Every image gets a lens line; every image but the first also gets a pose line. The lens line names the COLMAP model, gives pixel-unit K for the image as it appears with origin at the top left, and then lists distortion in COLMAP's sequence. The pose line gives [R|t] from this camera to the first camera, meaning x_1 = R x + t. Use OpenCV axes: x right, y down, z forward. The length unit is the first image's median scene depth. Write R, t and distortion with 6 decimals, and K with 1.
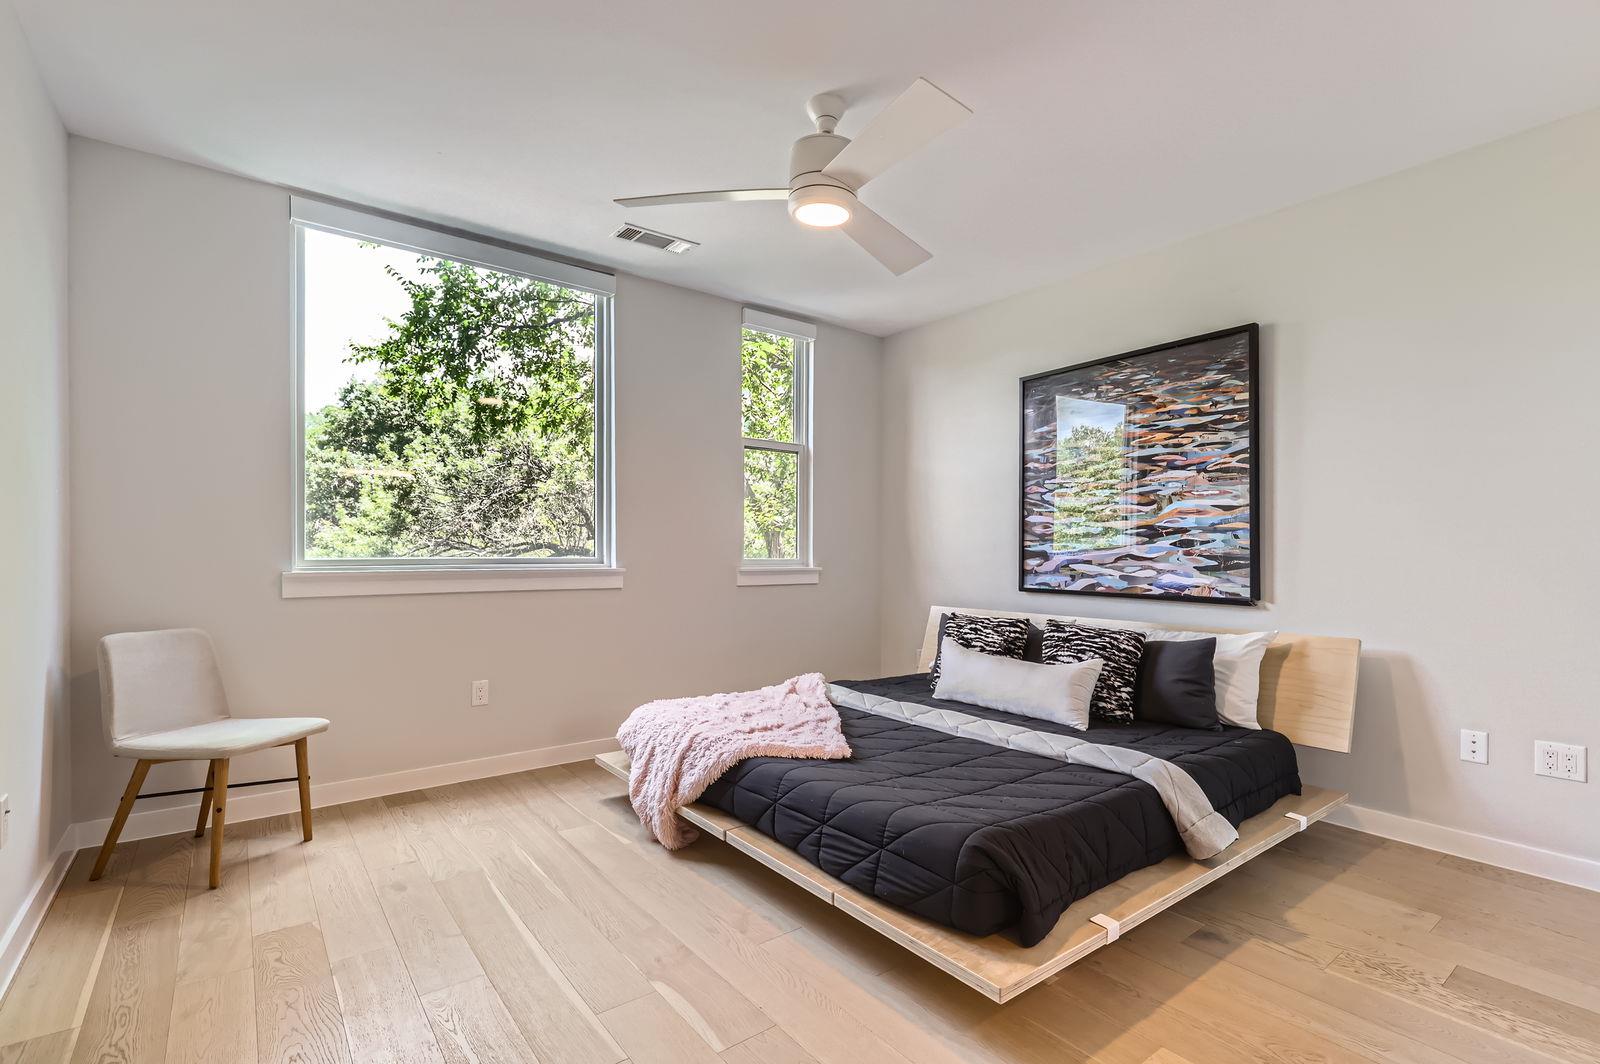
lens RADIAL K [[722.3, 0, 792.4], [0, 722.3, 547.8], [0, 0, 1]] dist [0.006605, -0.002317]
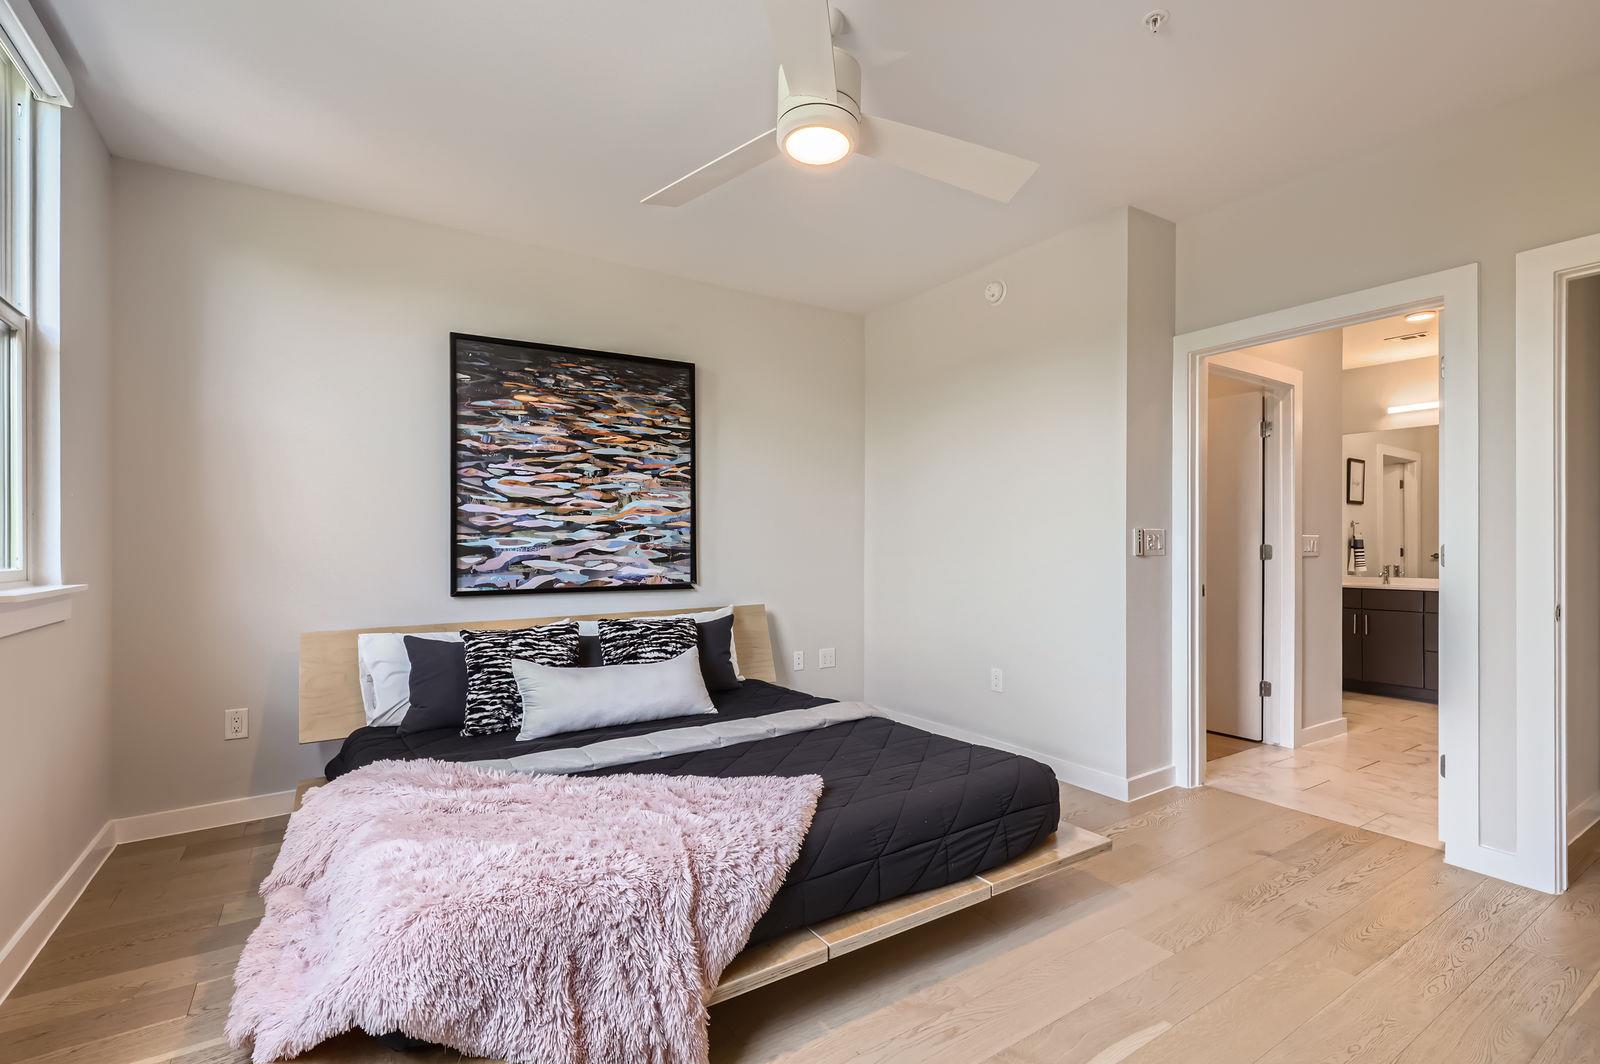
lens RADIAL K [[722.3, 0, 787.9], [0, 722.3, 536.4], [0, 0, 1]] dist [0.006605, -0.002317]
pose [[0.088173, 0.003267, 0.996100, -0.540849], [-0.001439, 0.999994, -0.003152, -0.005717], [-0.996104, -0.001155, 0.088177, 0.655981]]
